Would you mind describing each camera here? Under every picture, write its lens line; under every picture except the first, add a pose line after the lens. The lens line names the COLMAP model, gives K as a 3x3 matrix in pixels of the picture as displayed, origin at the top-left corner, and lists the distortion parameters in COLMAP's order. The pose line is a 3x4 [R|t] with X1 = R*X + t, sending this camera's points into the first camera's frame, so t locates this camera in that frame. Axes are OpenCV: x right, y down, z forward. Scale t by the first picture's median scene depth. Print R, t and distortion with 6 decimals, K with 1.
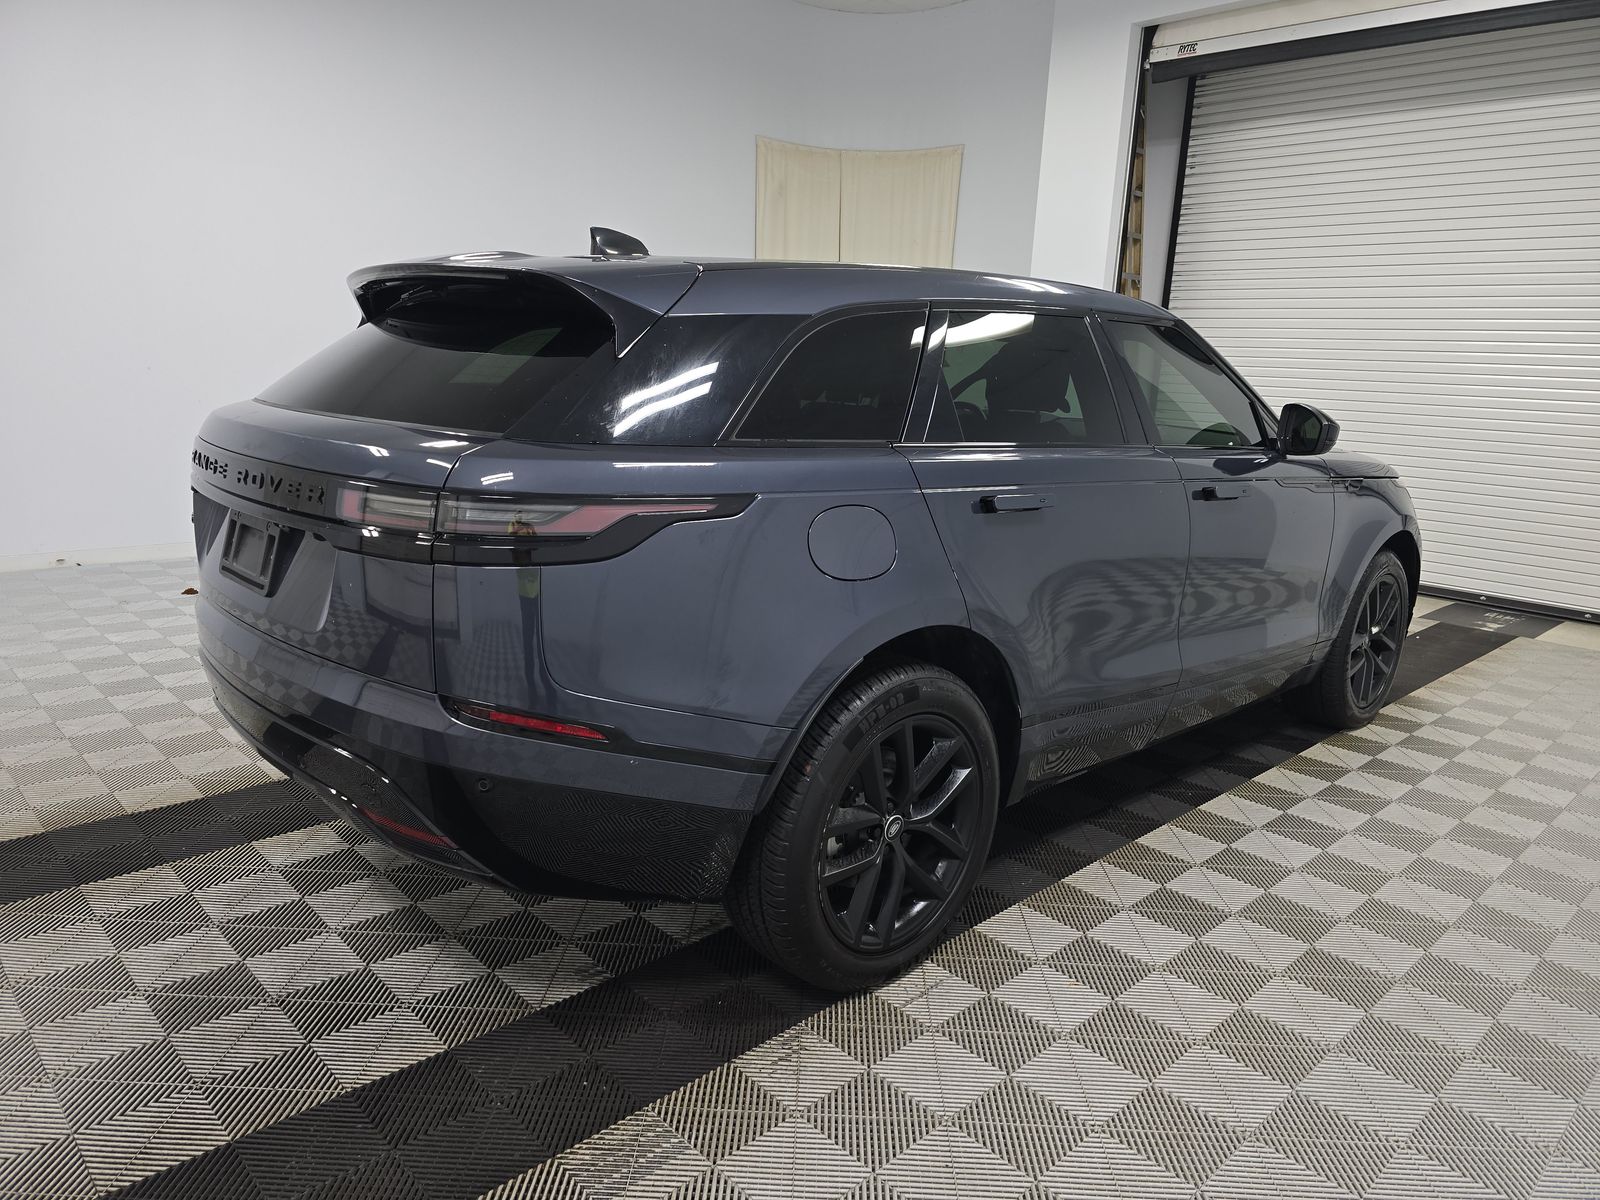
lens RADIAL K [[1027.2, 0, 800.0], [0, 1027.2, 600.0], [0, 0, 1]] dist [0.009701, 0.000656]
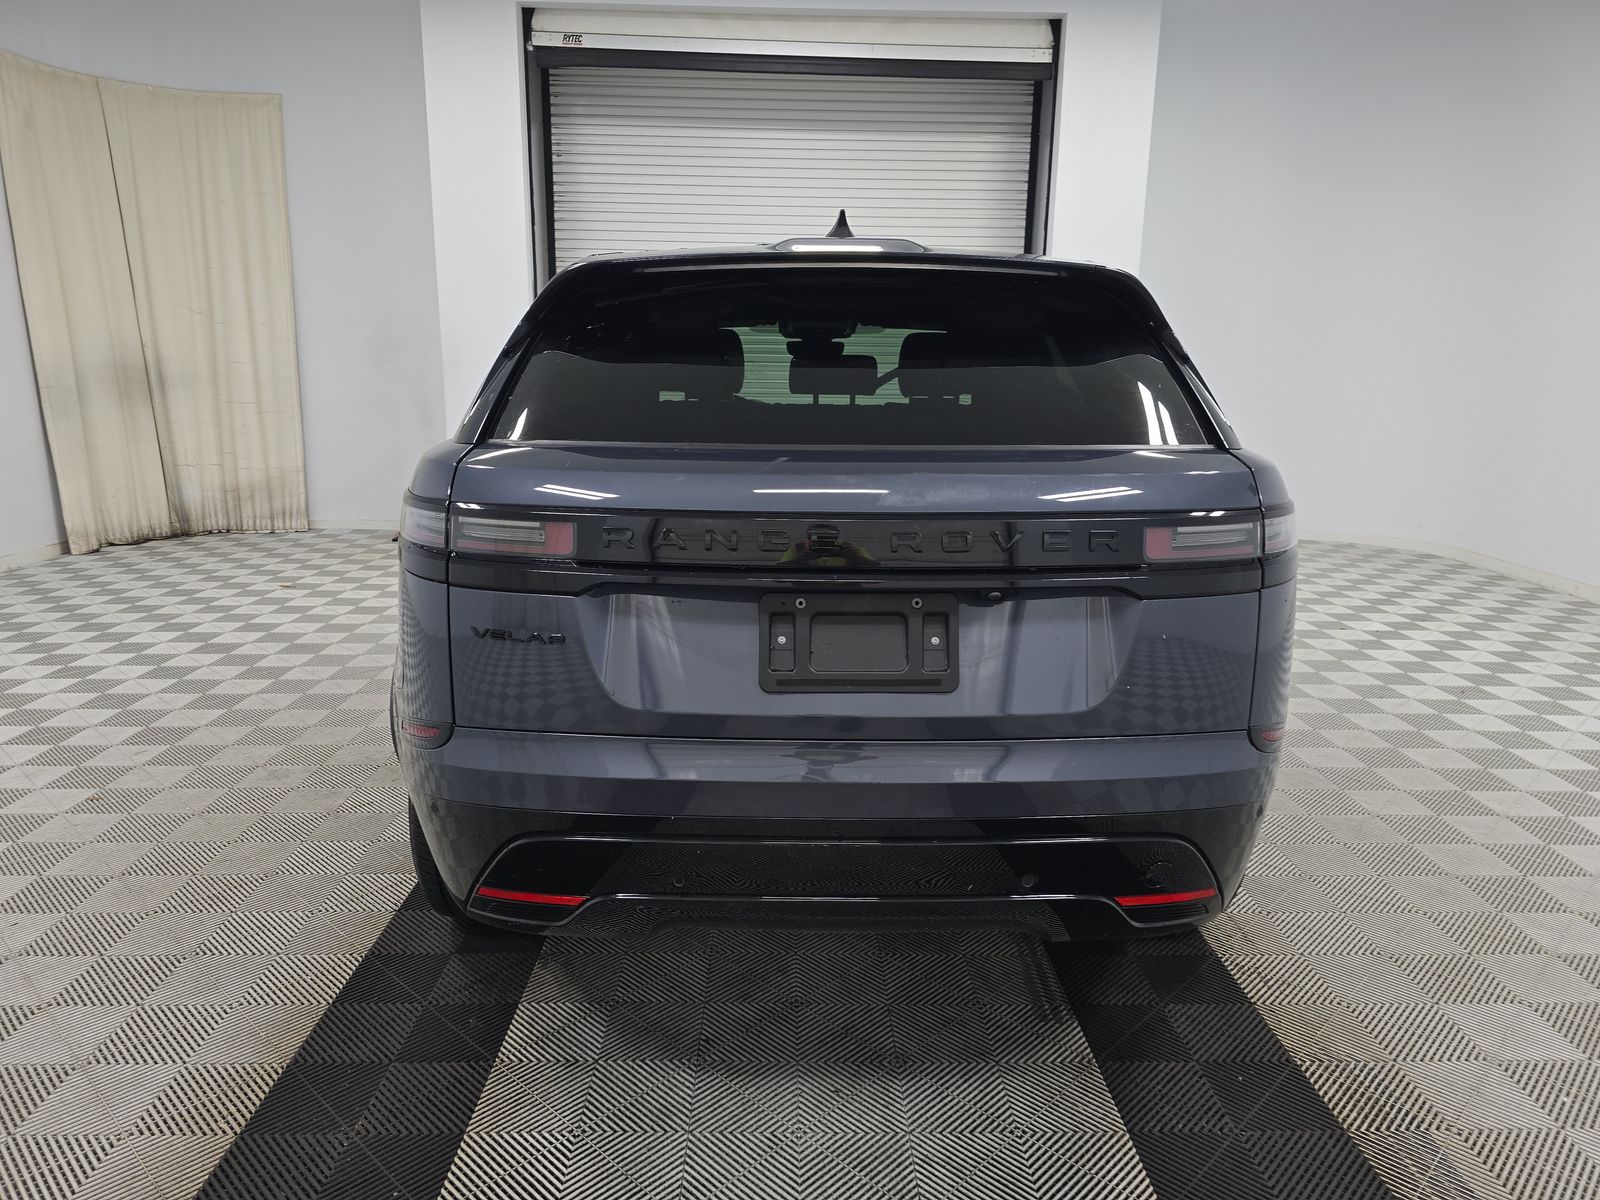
lens RADIAL K [[1086.4, 0, 800.0], [0, 1086.4, 600.0], [0, 0, 1]] dist [-0.006803, 0.001323]
pose [[0.672368, -0.185988, 0.716471, -0.301975], [0.182111, 0.979732, 0.083427, -0.041526], [-0.717466, 0.074383, 0.692611, 0.134176]]
